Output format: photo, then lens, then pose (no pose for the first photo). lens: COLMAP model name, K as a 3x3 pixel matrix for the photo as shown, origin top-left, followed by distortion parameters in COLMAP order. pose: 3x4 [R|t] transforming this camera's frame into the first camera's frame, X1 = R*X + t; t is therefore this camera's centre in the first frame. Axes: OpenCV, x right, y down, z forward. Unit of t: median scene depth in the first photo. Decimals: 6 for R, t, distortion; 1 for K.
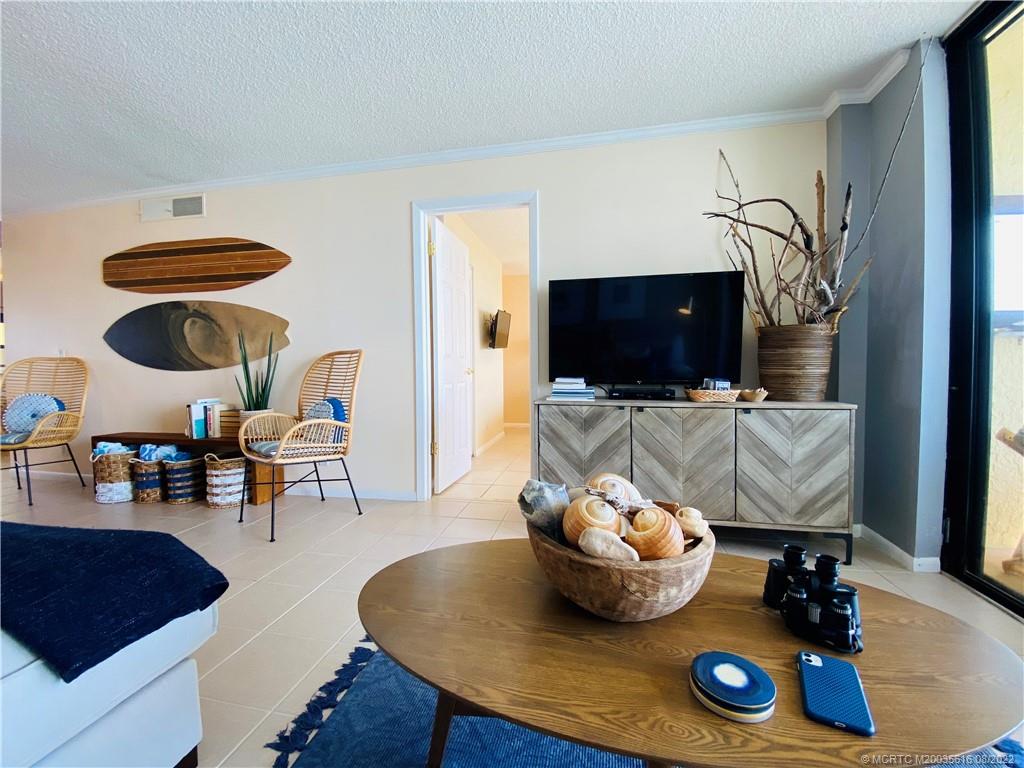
lens RADIAL K [[412.2, 0, 510.3], [0, 412.2, 383.4], [0, 0, 1]] dist [0.025339, -0.023279]
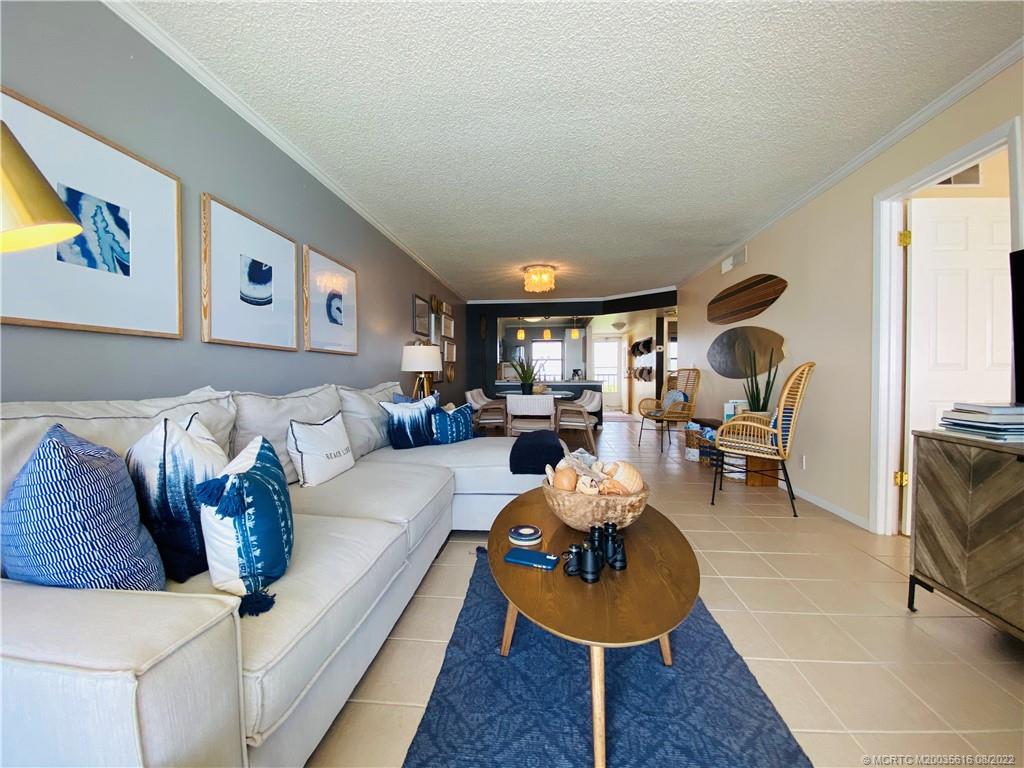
lens RADIAL K [[412.2, 0, 510.3], [0, 412.2, 383.4], [0, 0, 1]] dist [0.025339, -0.023279]
pose [[0.096575, 0.029784, -0.994880, 0.625811], [-0.027289, 0.999256, 0.027266, -0.038114], [0.994952, 0.024516, 0.097316, 0.152081]]
